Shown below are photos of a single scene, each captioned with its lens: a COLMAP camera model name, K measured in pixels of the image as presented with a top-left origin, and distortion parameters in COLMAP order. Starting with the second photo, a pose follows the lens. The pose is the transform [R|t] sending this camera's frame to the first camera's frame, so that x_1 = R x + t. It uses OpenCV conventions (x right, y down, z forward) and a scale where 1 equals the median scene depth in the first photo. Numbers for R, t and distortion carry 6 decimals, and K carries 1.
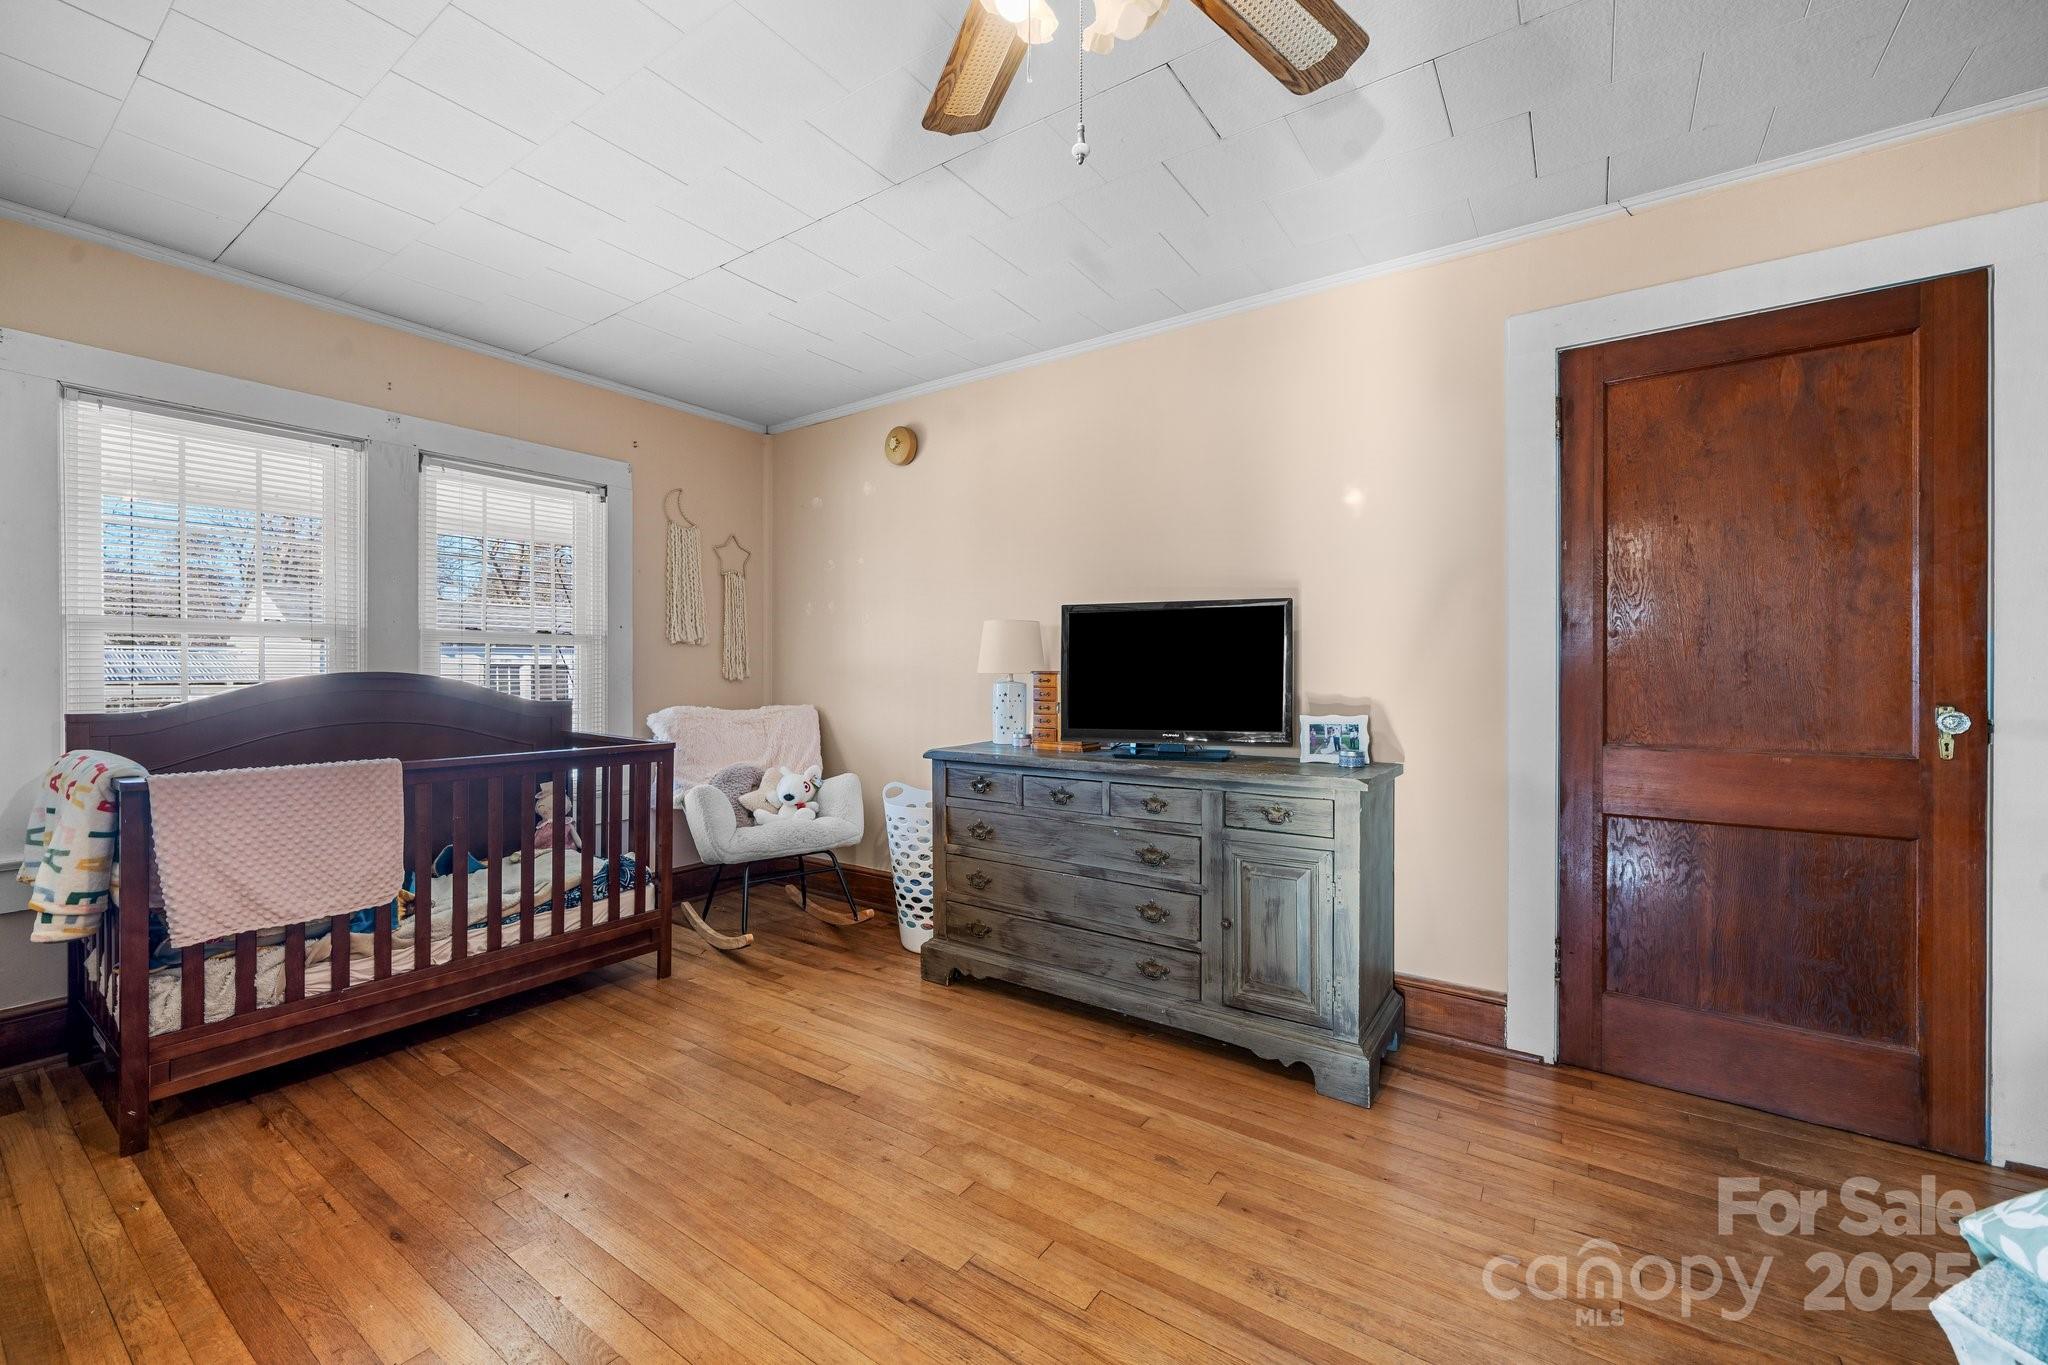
lens RADIAL K [[822.2, 0, 1022.2], [0, 822.2, 672.7], [0, 0, 1]] dist [0.000473, 0.000013]
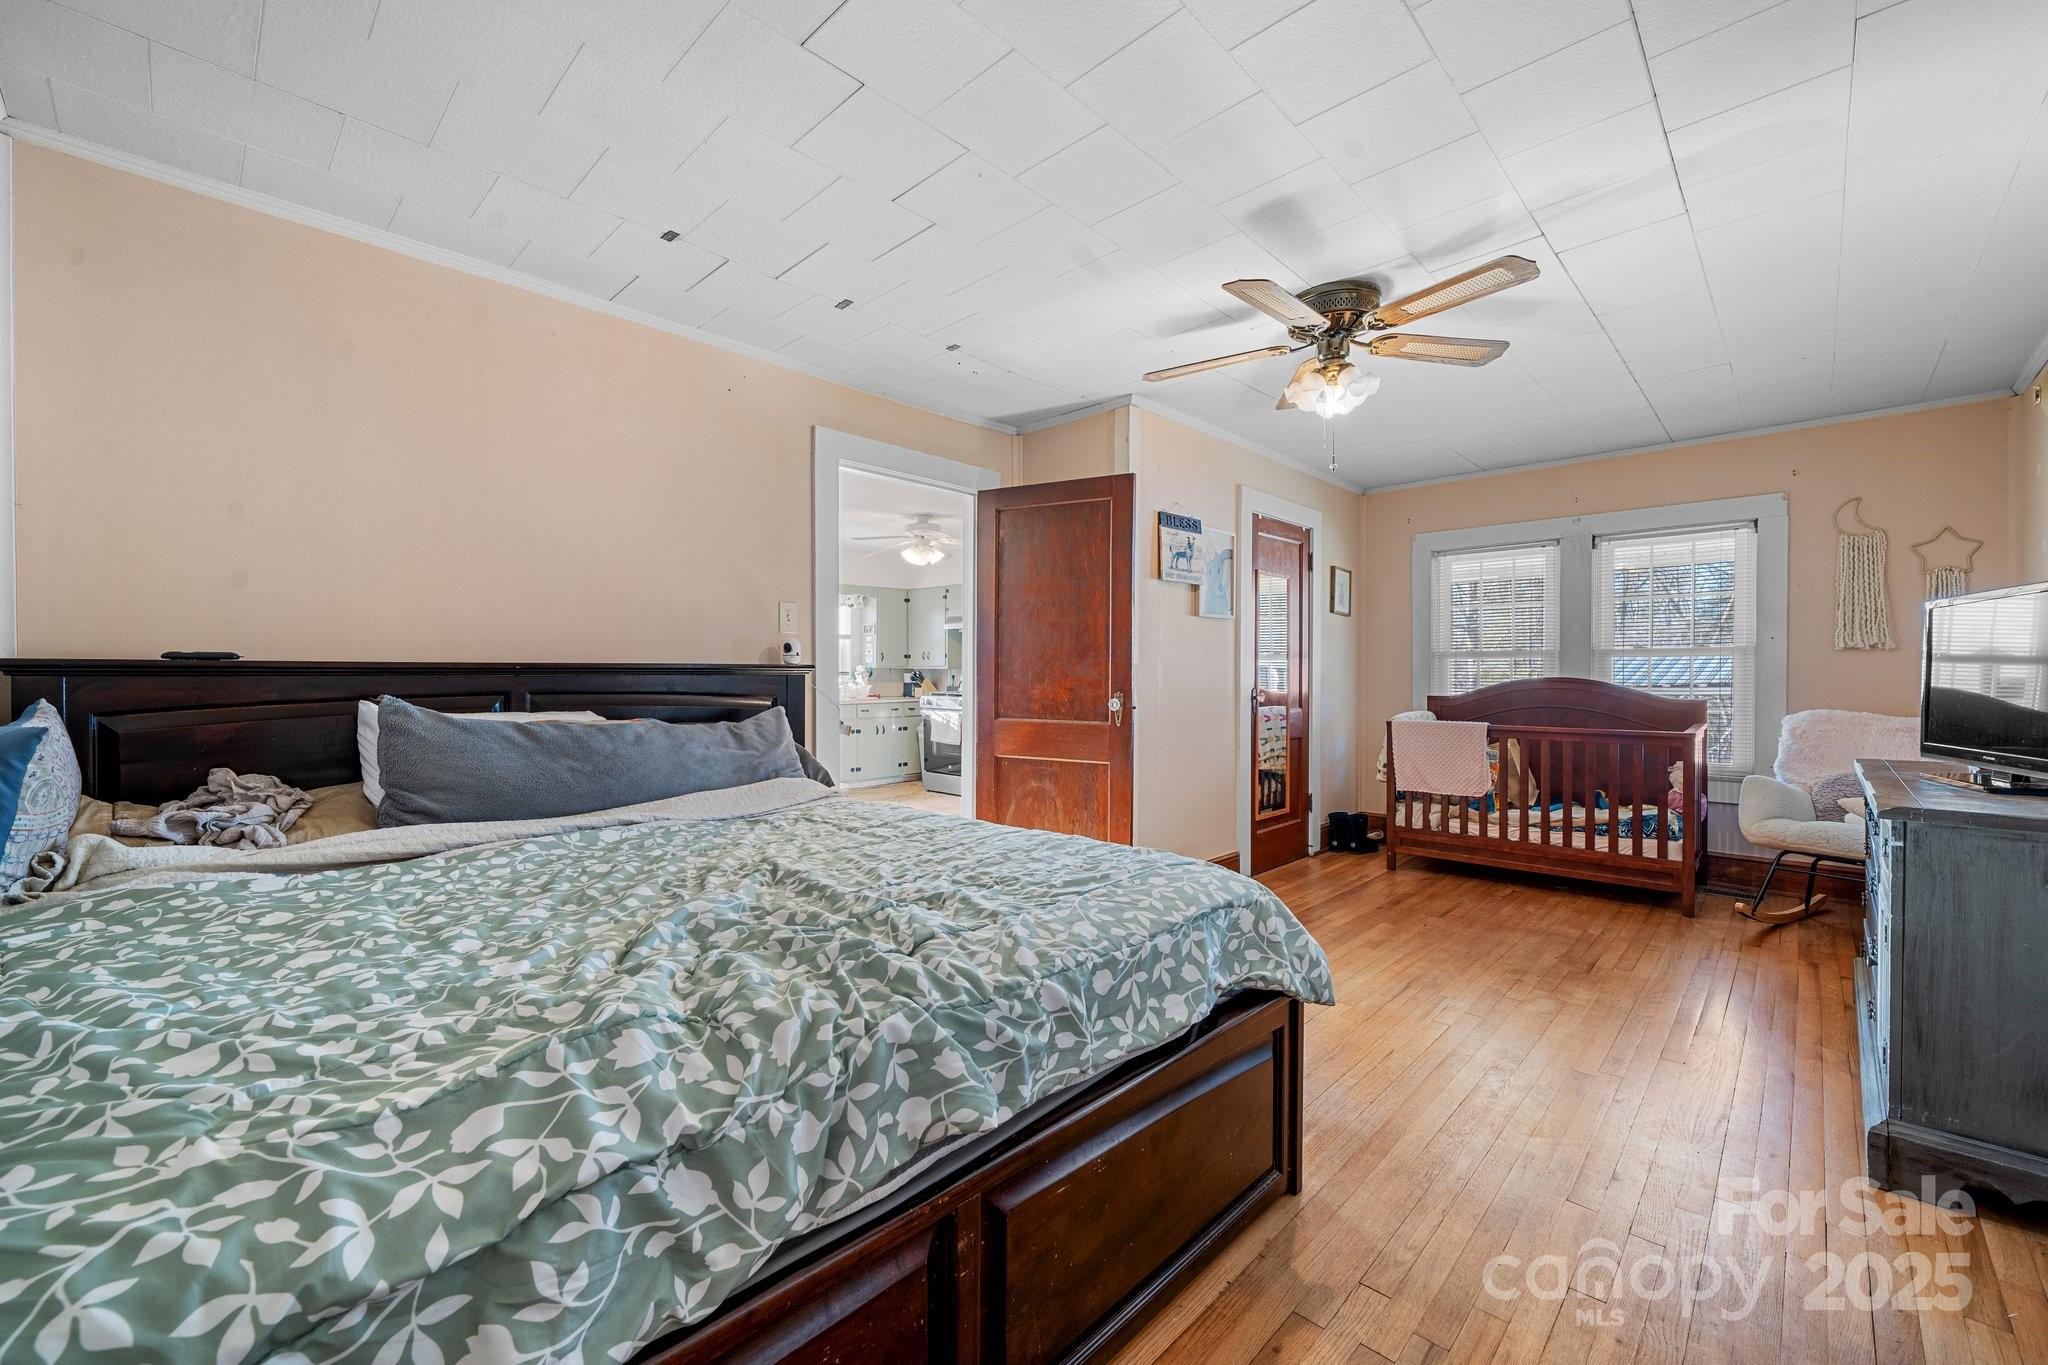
lens RADIAL K [[822.2, 0, 1022.2], [0, 822.2, 672.7], [0, 0, 1]] dist [0.000473, 0.000013]
pose [[-0.160028, -0.002193, -0.987110, 1.065476], [0.001402, 0.999996, -0.002449, -0.008211], [0.987111, -0.001775, -0.160025, 0.196975]]
